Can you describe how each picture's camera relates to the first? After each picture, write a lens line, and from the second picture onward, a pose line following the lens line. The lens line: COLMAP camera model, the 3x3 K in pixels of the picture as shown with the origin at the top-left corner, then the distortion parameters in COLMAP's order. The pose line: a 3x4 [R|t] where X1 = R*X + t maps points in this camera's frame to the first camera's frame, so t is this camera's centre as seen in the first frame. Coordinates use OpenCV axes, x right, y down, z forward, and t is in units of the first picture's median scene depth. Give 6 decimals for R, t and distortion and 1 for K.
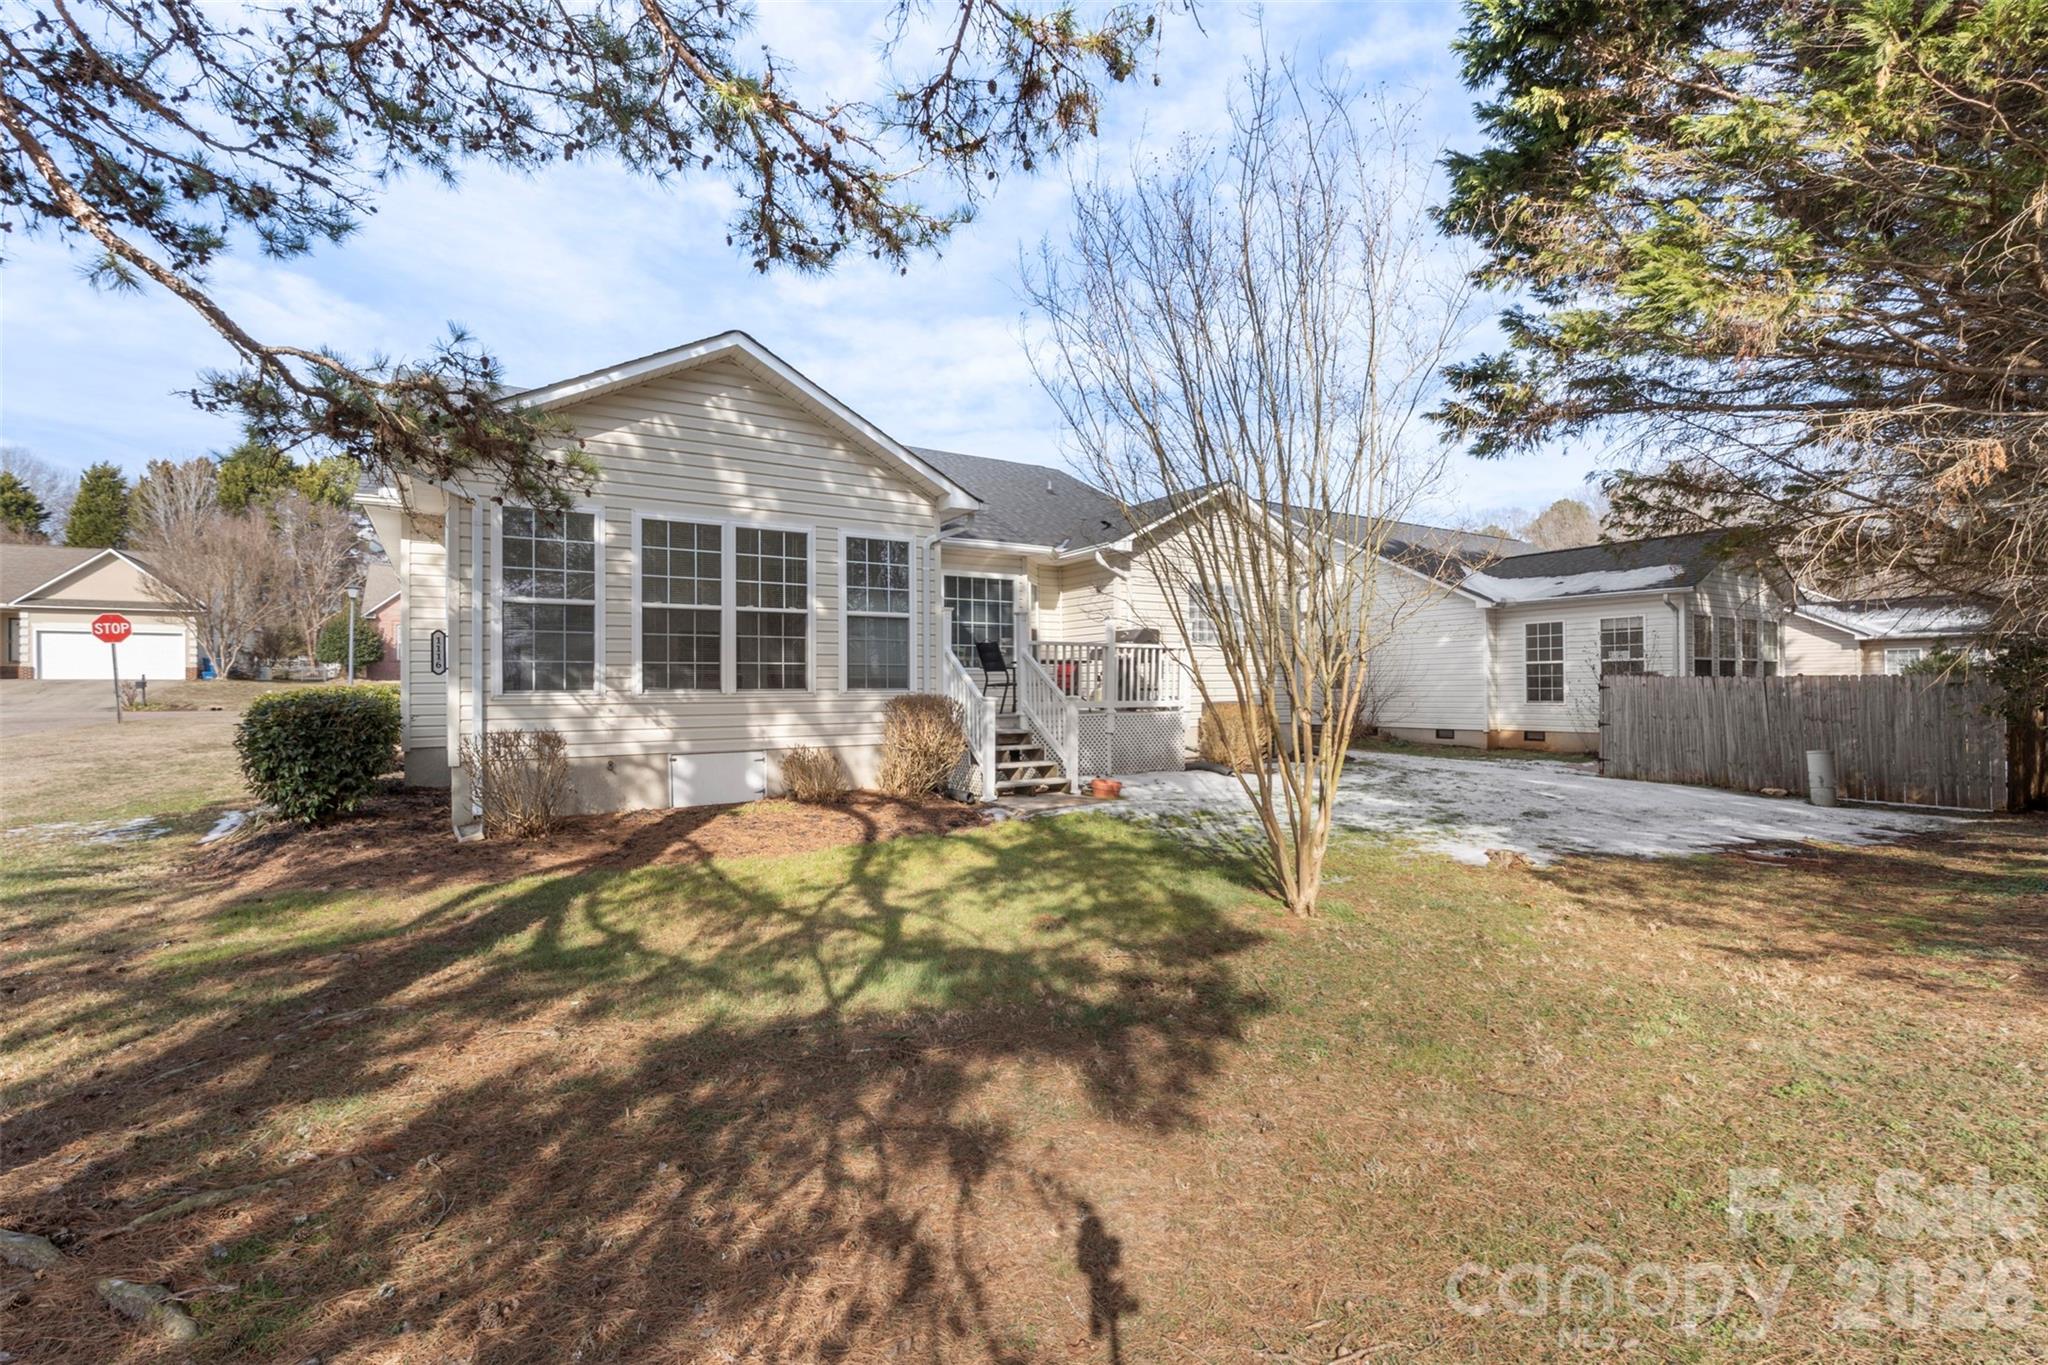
lens RADIAL K [[913.2, 0, 1016.7], [0, 913.2, 682.0], [0, 0, 1]] dist [-0.003849, 0.000770]
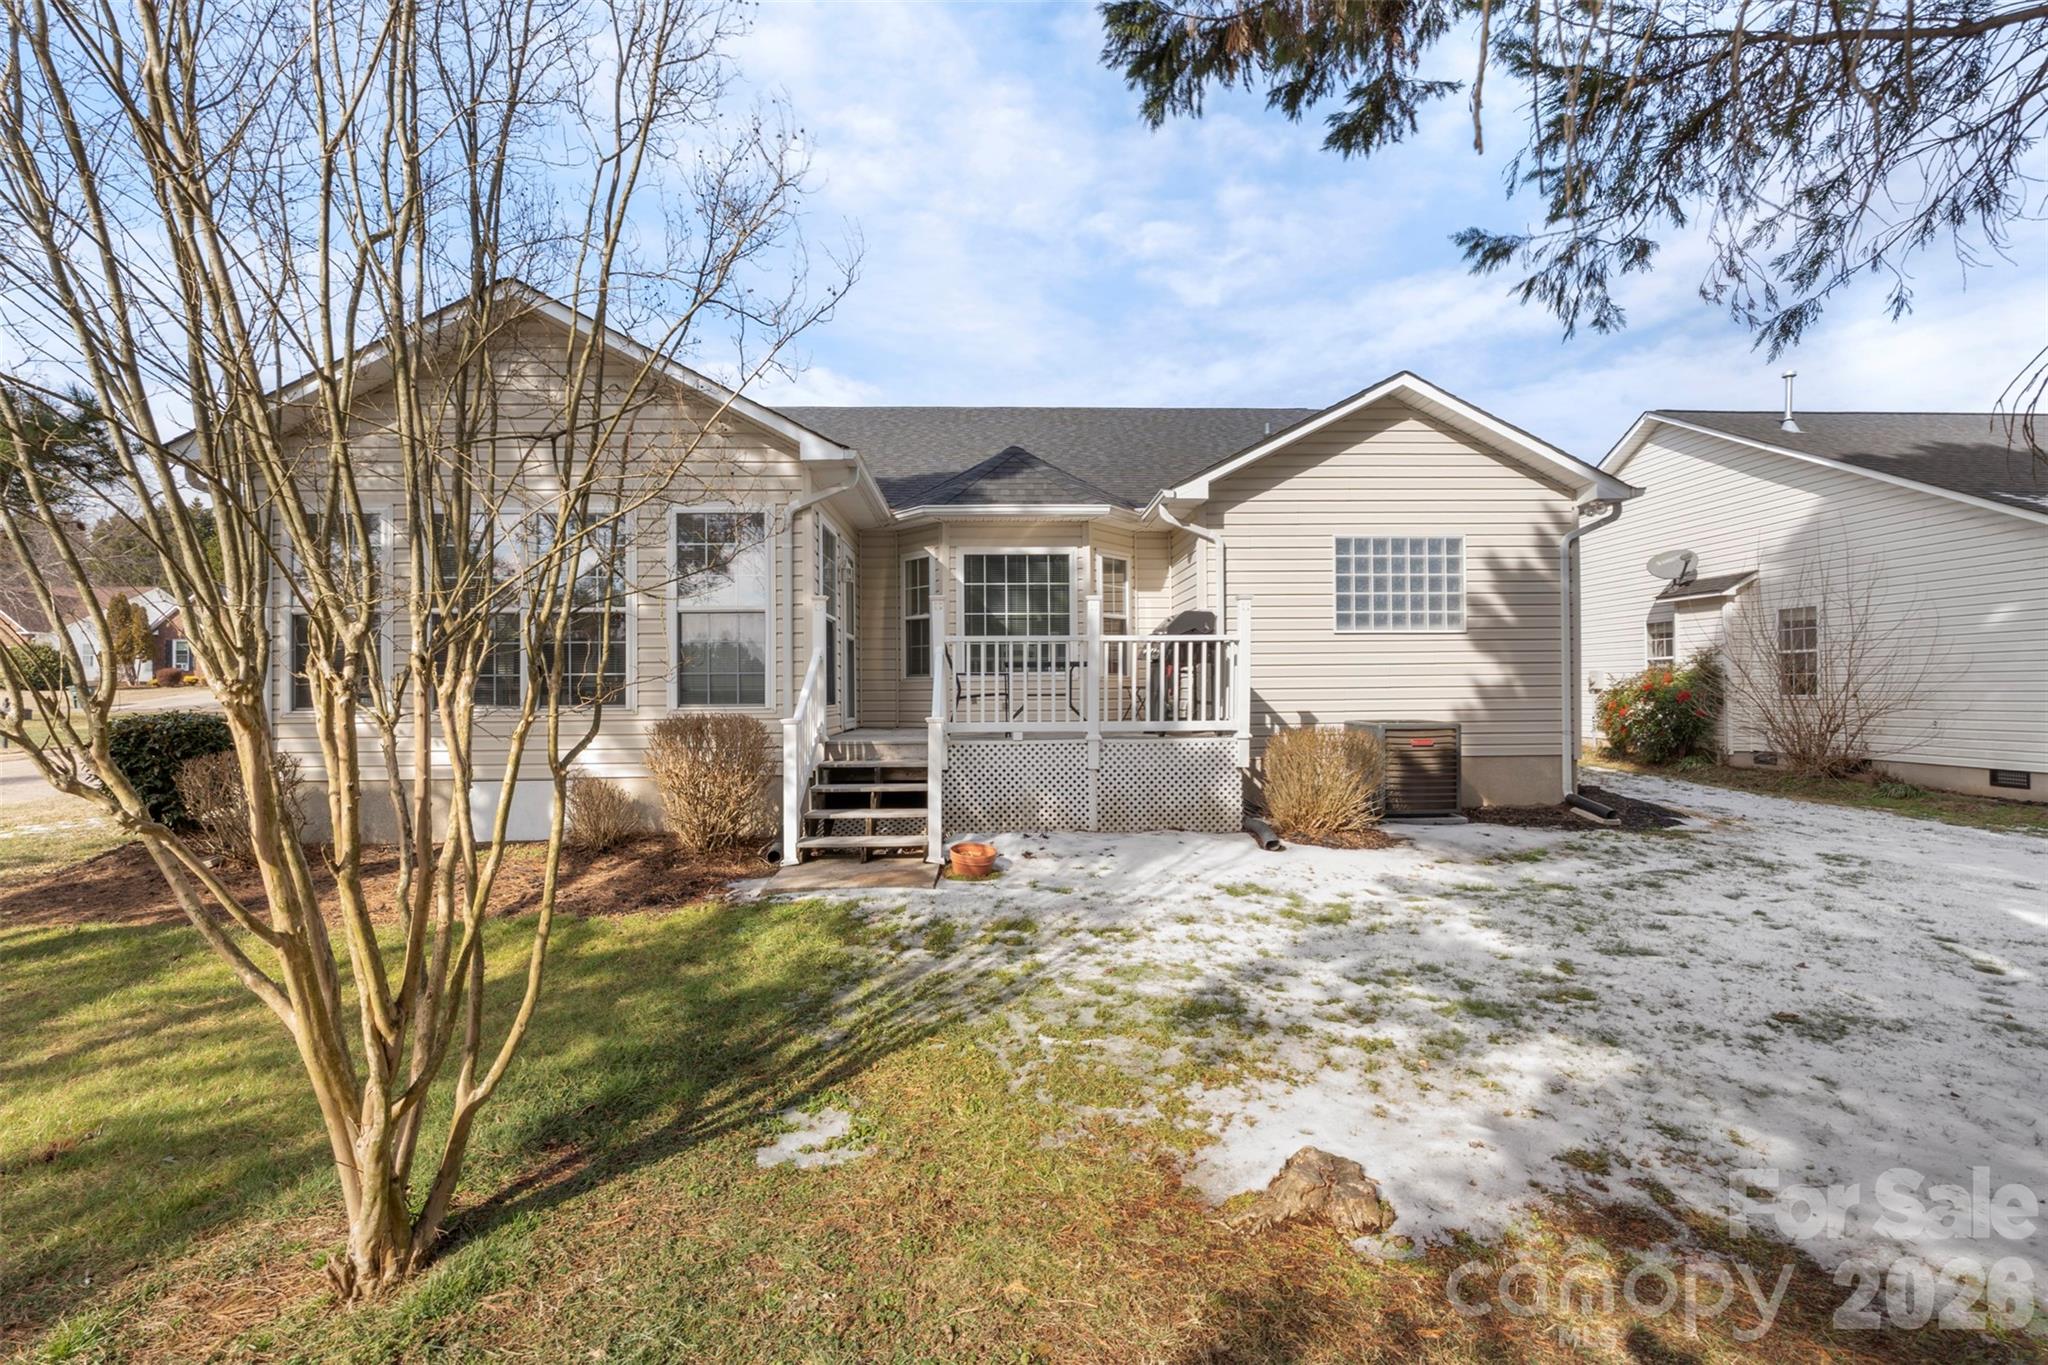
lens RADIAL K [[913.2, 0, 1025.4], [0, 913.2, 683.1], [0, 0, 1]] dist [-0.003849, 0.000770]
pose [[0.862523, -0.009414, -0.505930, 0.350572], [0.009022, 0.999954, -0.003225, -0.005296], [0.505937, -0.001783, 0.862568, 0.348928]]
